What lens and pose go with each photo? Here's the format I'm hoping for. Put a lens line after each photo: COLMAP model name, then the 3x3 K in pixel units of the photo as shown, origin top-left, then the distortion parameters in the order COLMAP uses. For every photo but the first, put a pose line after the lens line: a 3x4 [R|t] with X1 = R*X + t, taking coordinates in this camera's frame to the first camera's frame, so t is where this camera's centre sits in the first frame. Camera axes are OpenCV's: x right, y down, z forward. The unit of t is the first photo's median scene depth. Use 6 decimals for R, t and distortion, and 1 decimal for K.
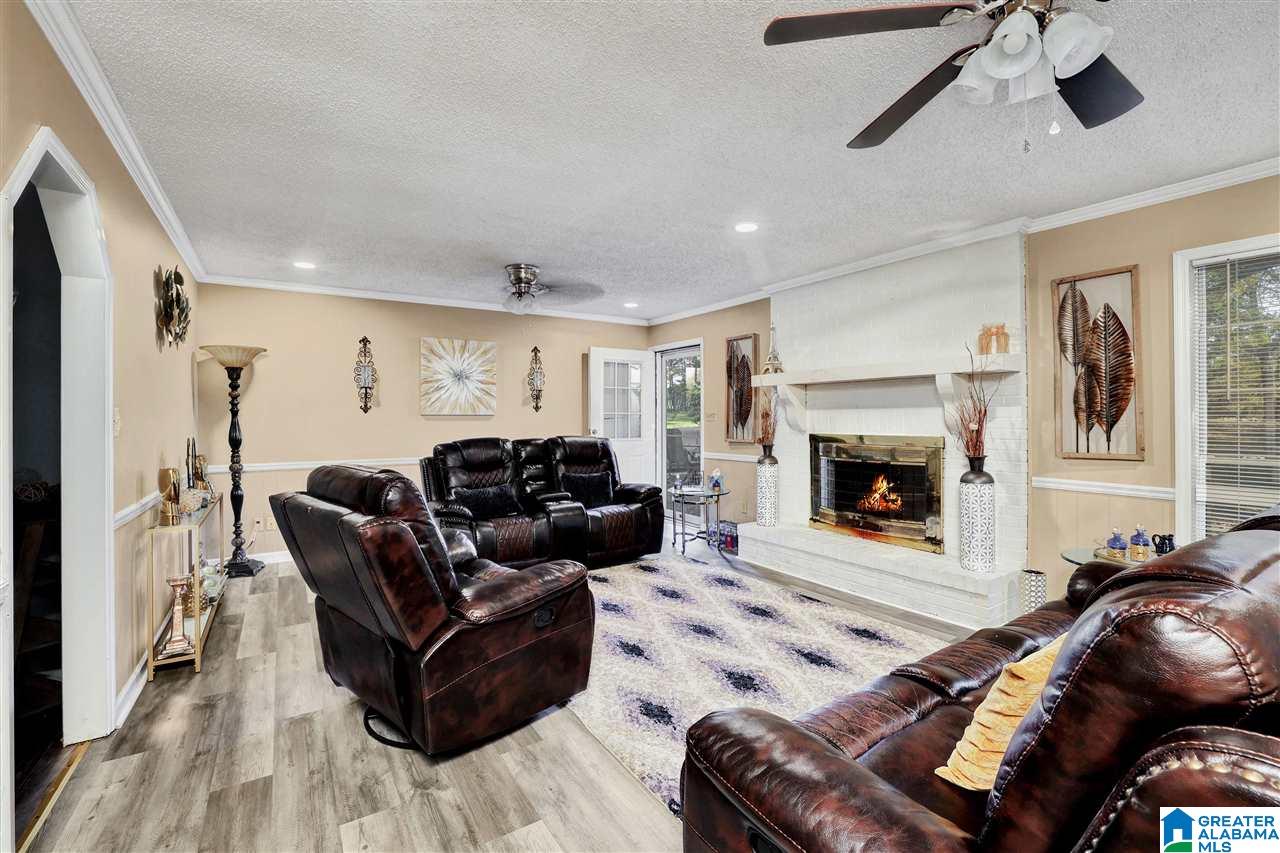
lens RADIAL K [[559.4, 0, 633.0], [0, 559.4, 420.1], [0, 0, 1]] dist [-0.040766, 0.000085]
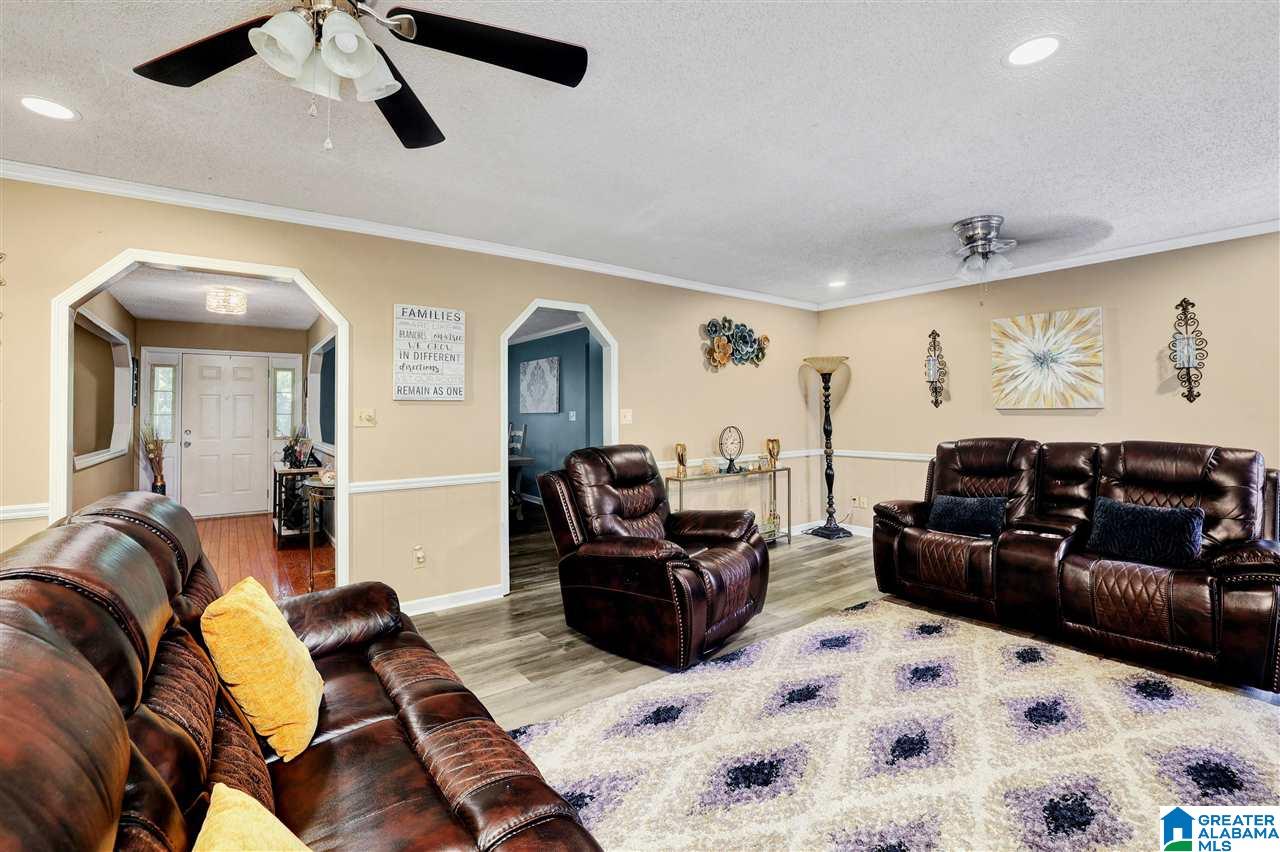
lens RADIAL K [[559.1, 0, 636.7], [0, 559.1, 403.5], [0, 0, 1]] dist [-0.010322, 0.000157]
pose [[0.064336, -0.016035, -0.997799, 0.567041], [-0.001853, 0.999867, -0.016188, -0.003583], [0.997927, 0.002891, 0.064298, 0.487031]]
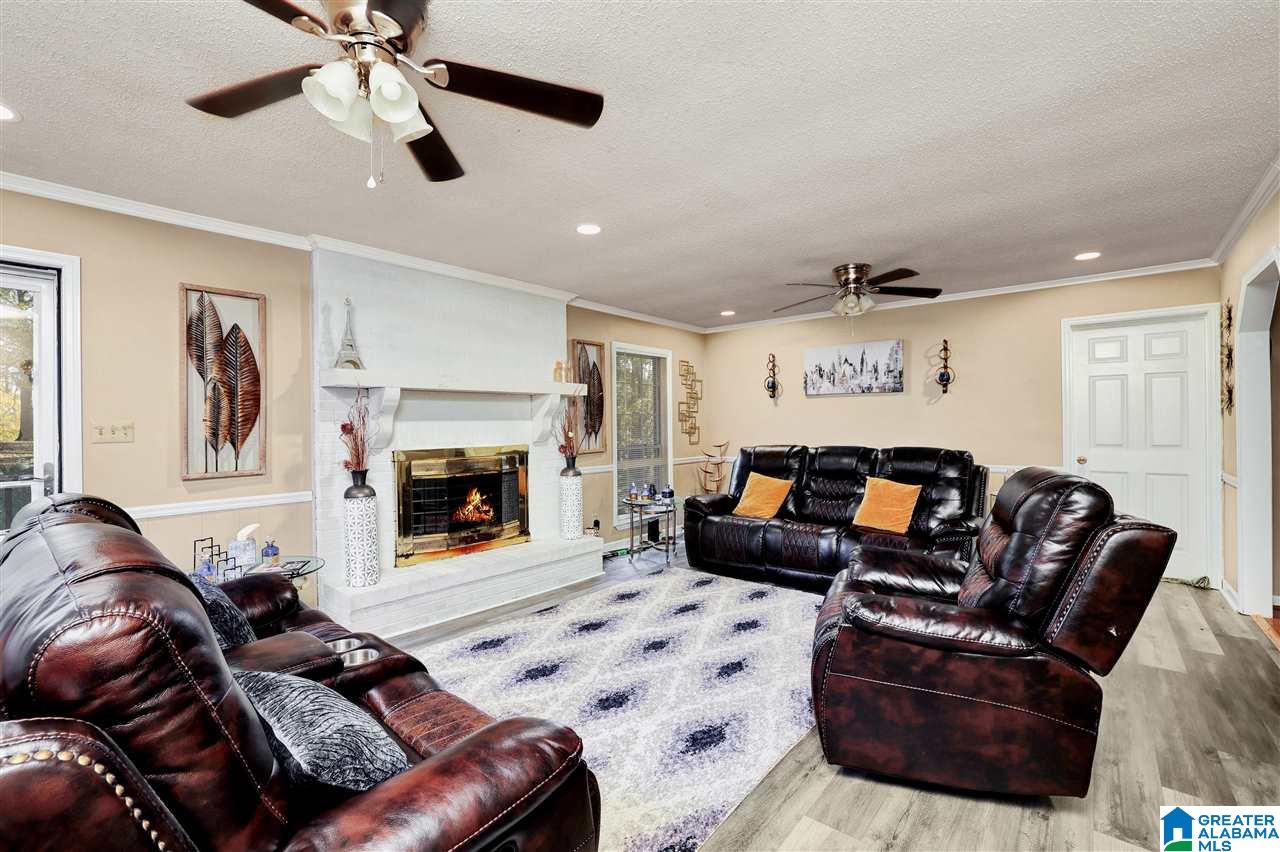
lens RADIAL K [[550.1, 0, 640.0], [0, 550.1, 426.0], [0, 0, 1]] dist [-0.000772, 0.000045]
pose [[-0.293496, 0.011440, 0.955892, -0.593723], [0.022450, 0.999735, -0.005071, 0.000724], [-0.955697, 0.019972, -0.293675, 0.983279]]
